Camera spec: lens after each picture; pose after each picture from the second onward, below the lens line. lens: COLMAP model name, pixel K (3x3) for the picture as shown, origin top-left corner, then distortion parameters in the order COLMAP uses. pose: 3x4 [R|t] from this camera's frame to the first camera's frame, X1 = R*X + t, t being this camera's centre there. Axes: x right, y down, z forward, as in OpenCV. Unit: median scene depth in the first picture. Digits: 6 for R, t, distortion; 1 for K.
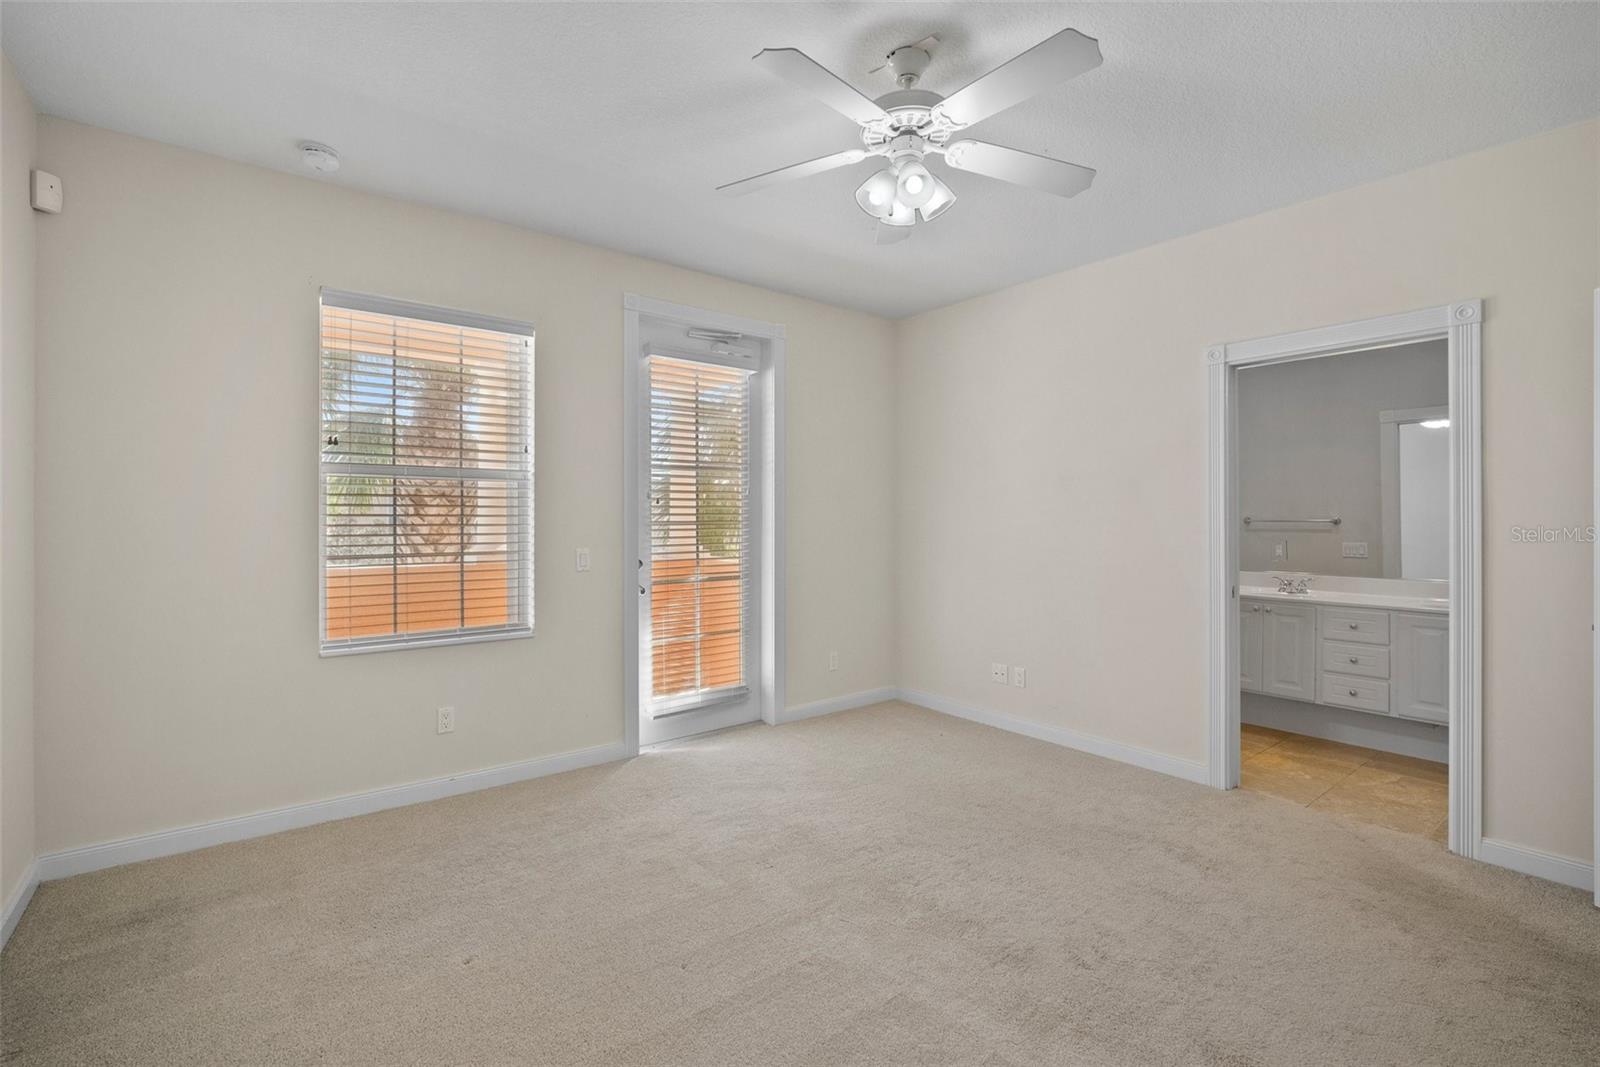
lens RADIAL K [[702.8, 0, 804.6], [0, 702.8, 531.0], [0, 0, 1]] dist [-0.013425, 0.000516]
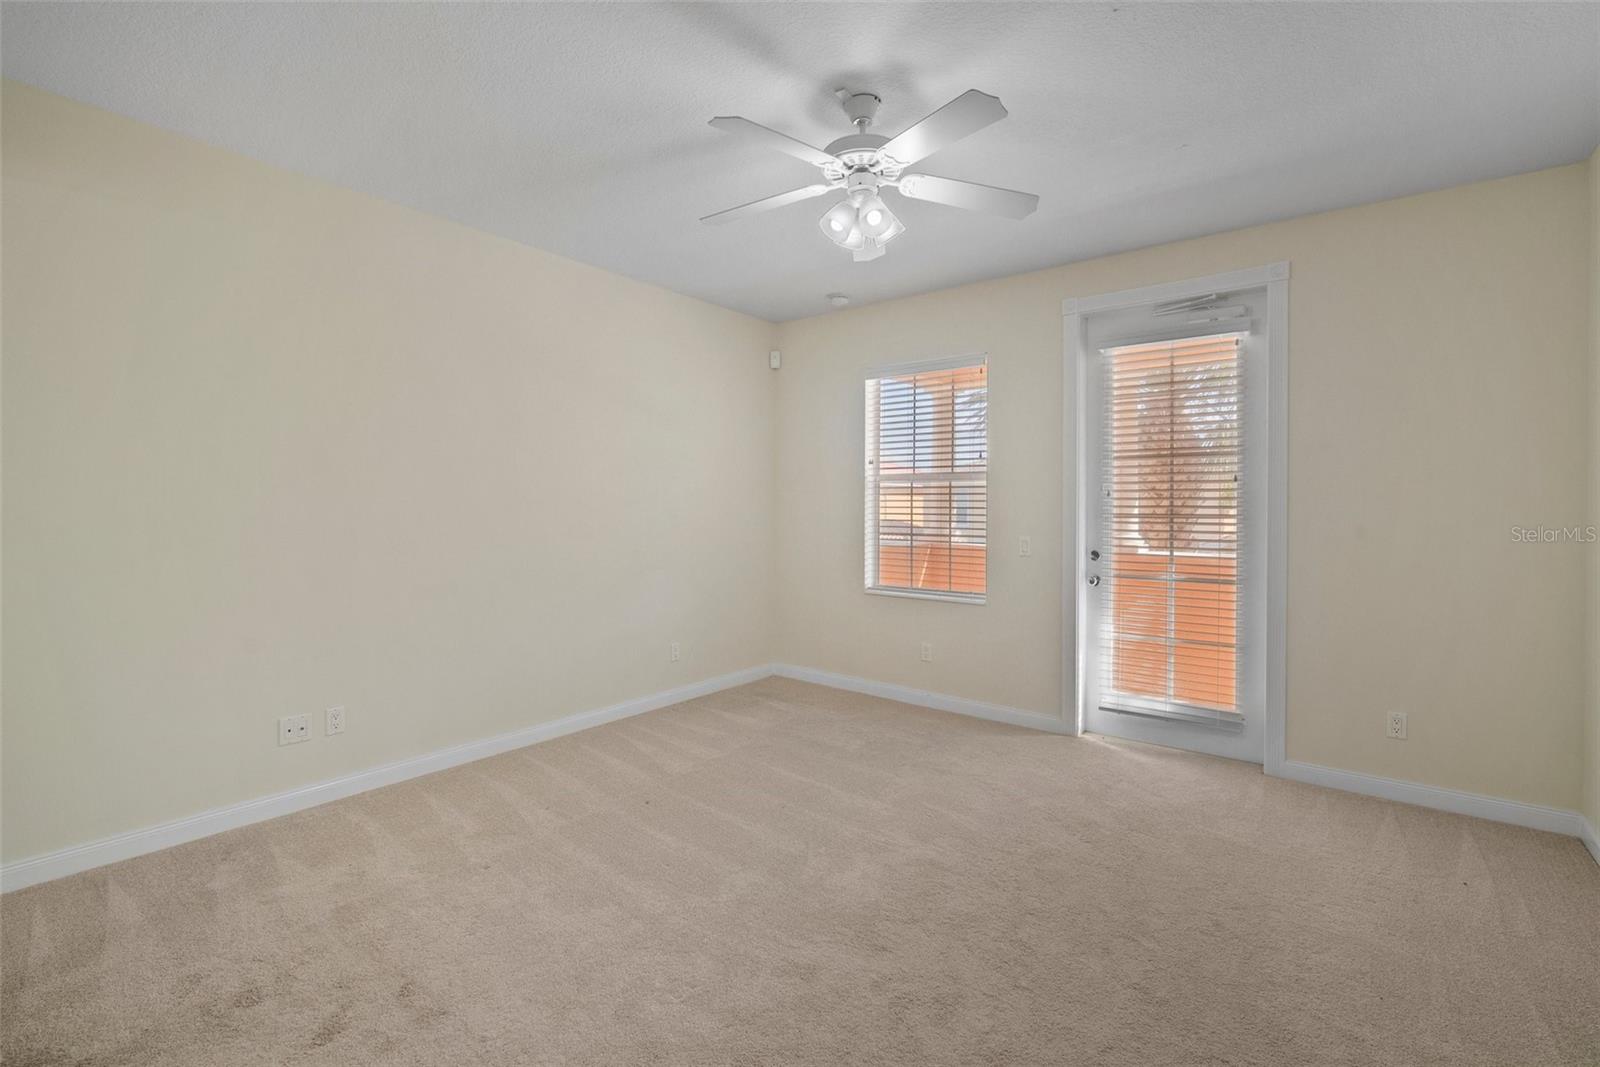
lens RADIAL K [[702.8, 0, 804.6], [0, 702.8, 531.0], [0, 0, 1]] dist [-0.013425, 0.000516]
pose [[0.233099, 0.035312, -0.971812, 0.638396], [-0.018756, 0.999318, 0.031812, -0.012979], [0.972272, 0.010812, 0.233602, 0.333860]]
